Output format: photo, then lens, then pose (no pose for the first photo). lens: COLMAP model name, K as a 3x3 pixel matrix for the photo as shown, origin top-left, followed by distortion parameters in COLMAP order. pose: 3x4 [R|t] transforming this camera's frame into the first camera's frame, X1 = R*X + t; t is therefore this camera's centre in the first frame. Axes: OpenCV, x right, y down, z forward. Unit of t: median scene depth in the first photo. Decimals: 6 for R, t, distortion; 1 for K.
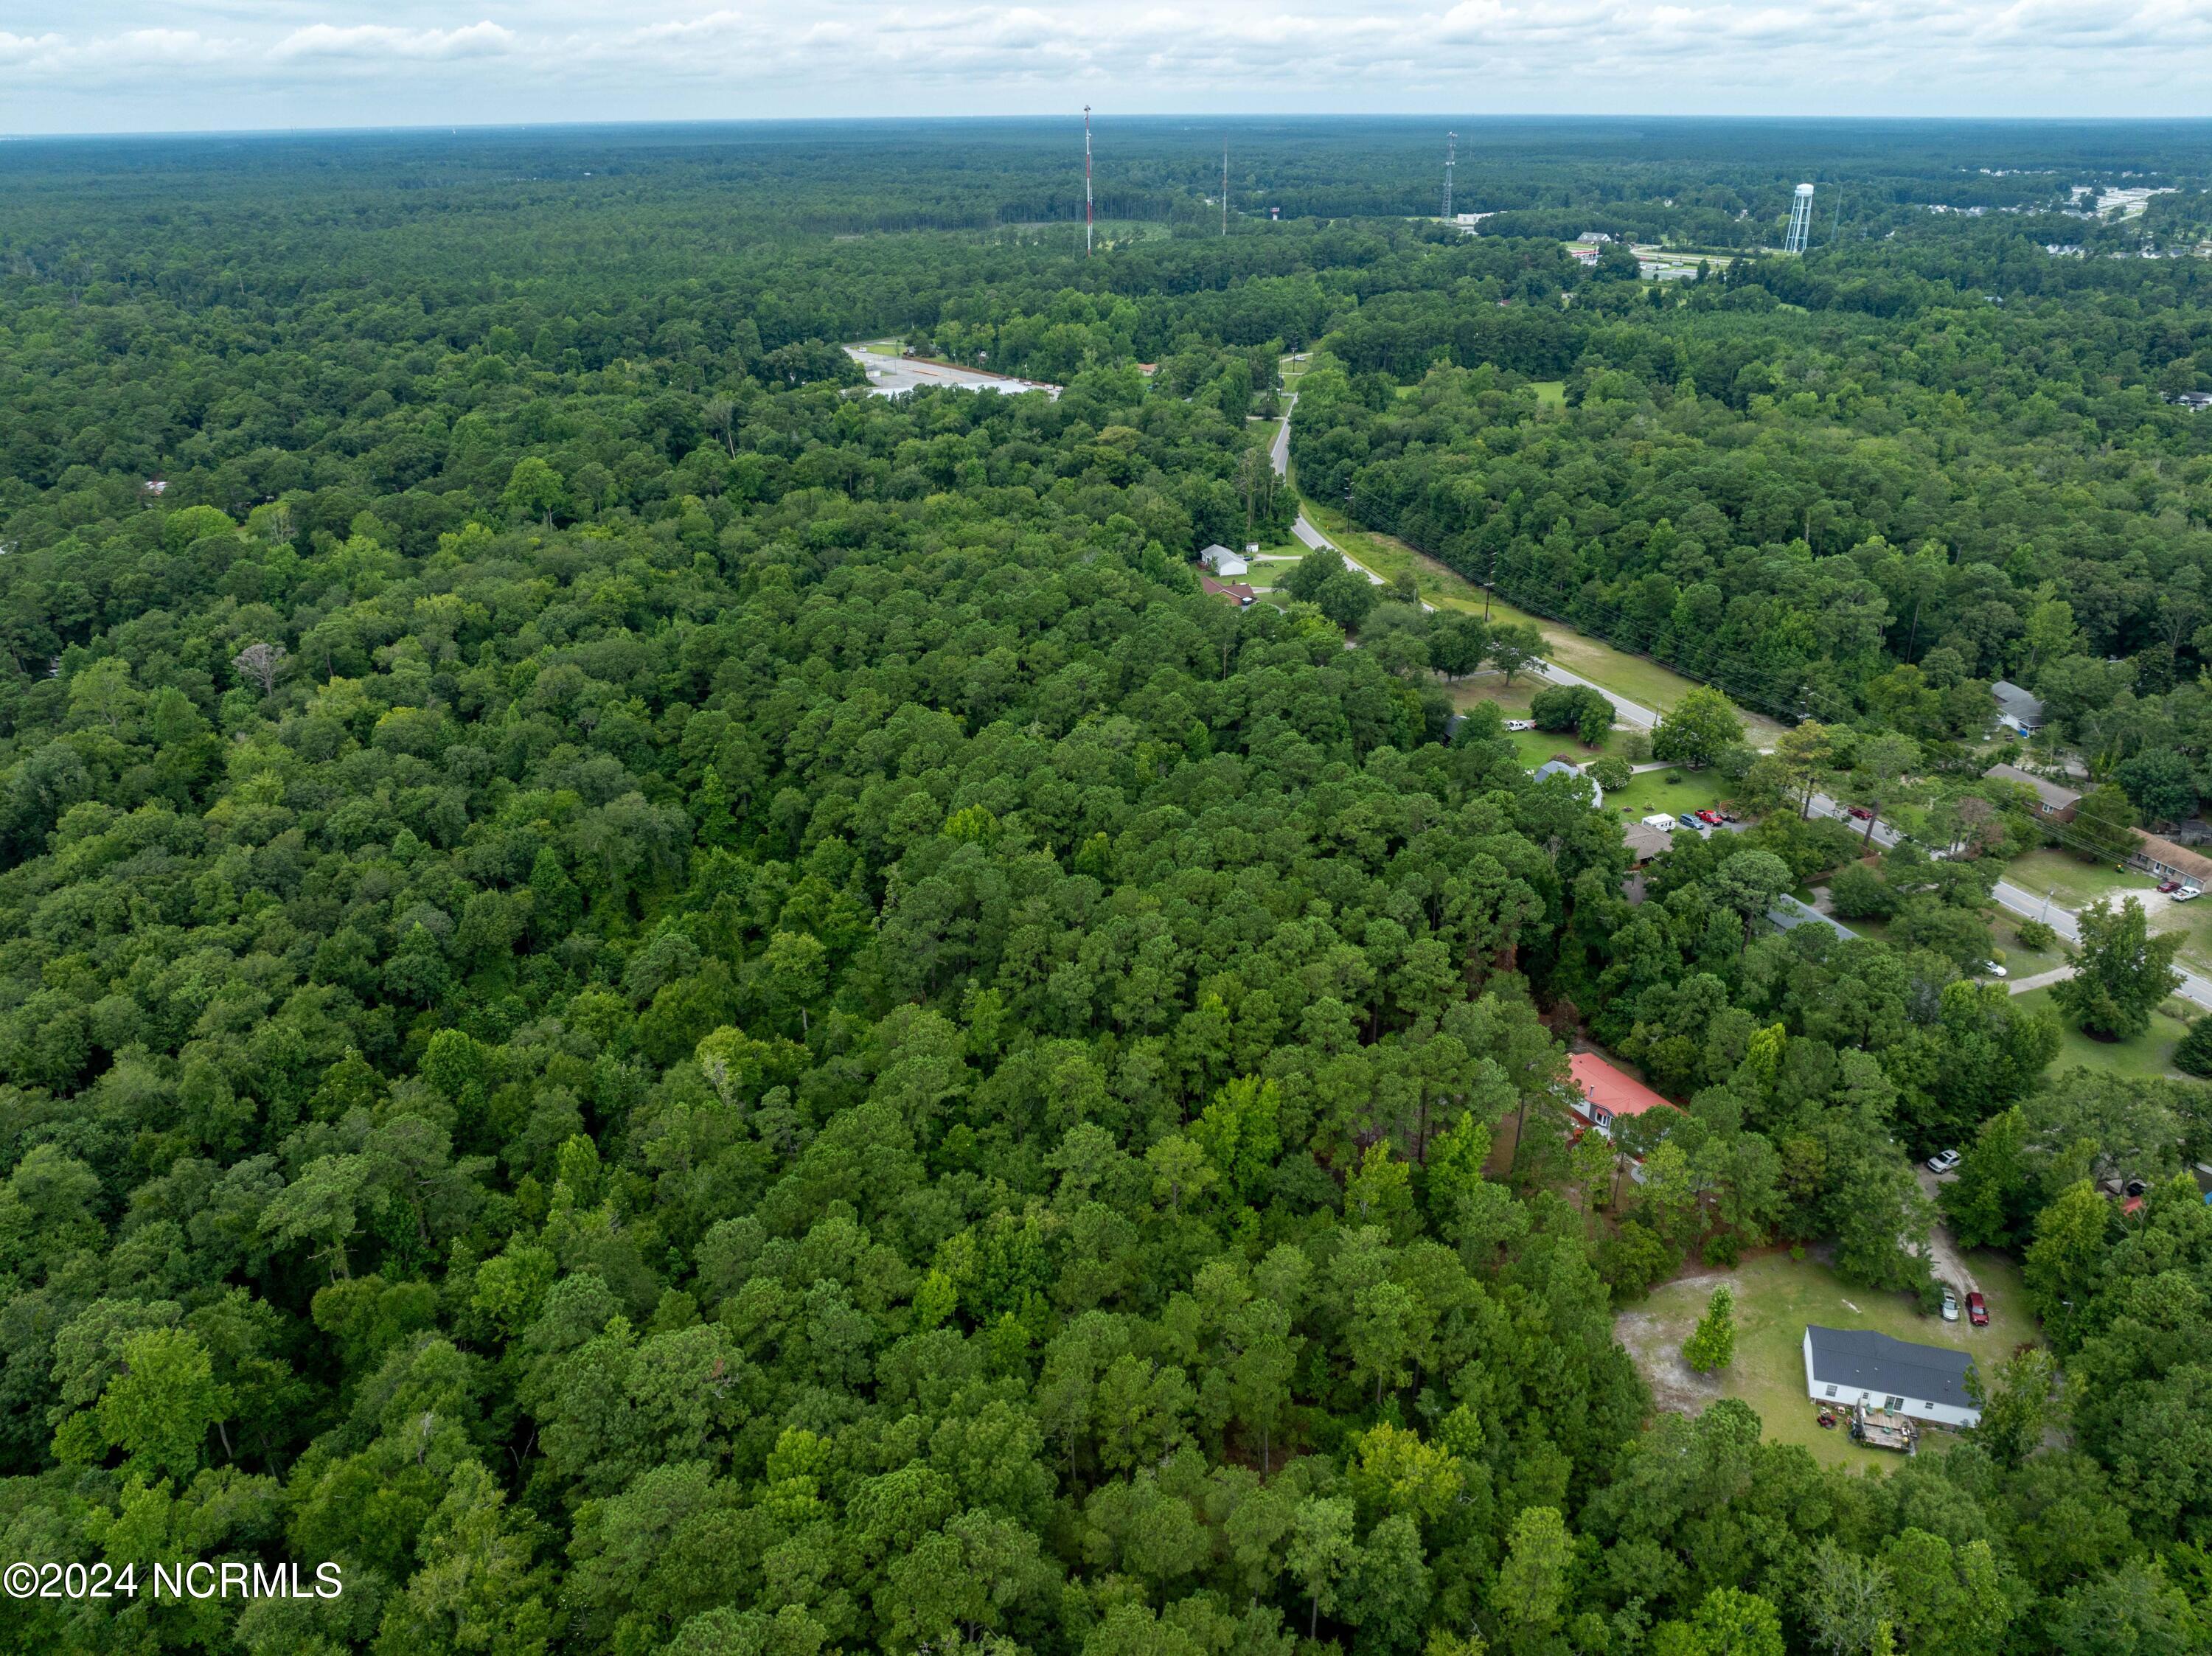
lens RADIAL K [[1563.2, 0, 1115.8], [0, 1563.2, 829.5], [0, 0, 1]] dist [-0.043715, 0.015627]
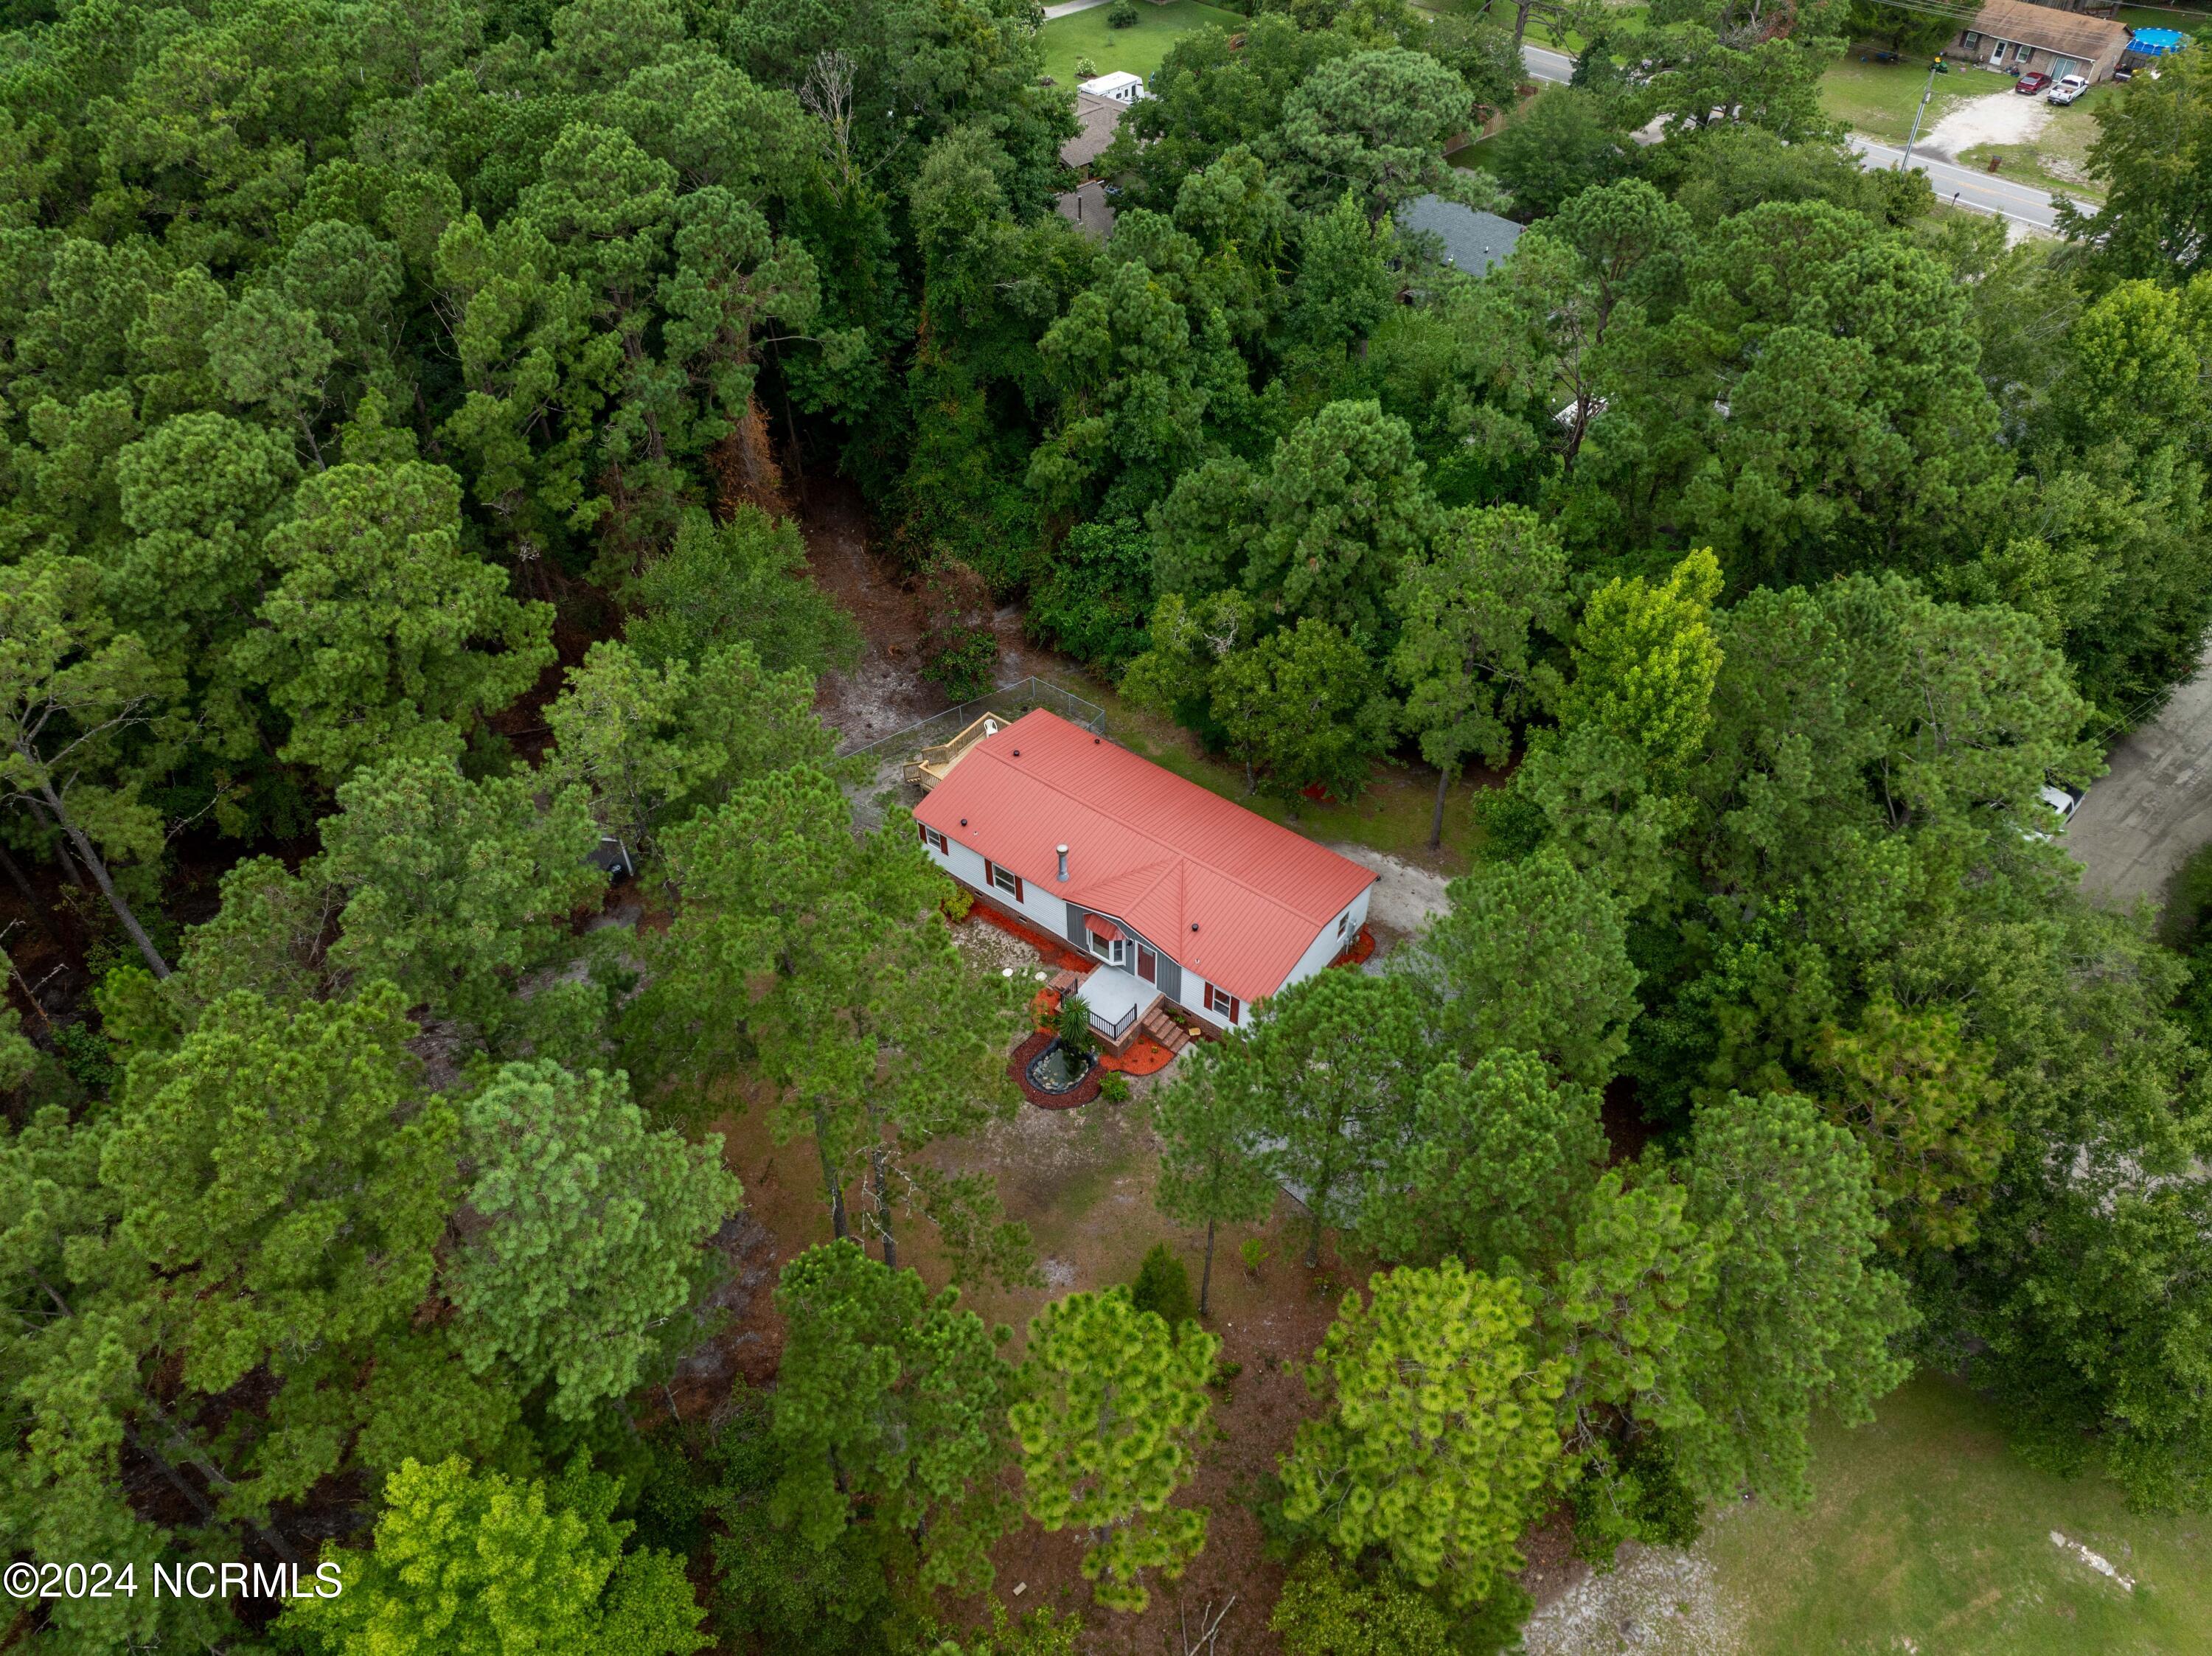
lens RADIAL K [[1563.2, 0, 1084.7], [0, 1563.2, 823.0], [0, 0, 1]] dist [-0.043715, 0.015627]
pose [[0.933922, -0.250161, 0.255362, 0.219300], [0.155975, 0.927919, 0.338583, 0.054553], [-0.321656, -0.276380, 0.905622, 0.678372]]
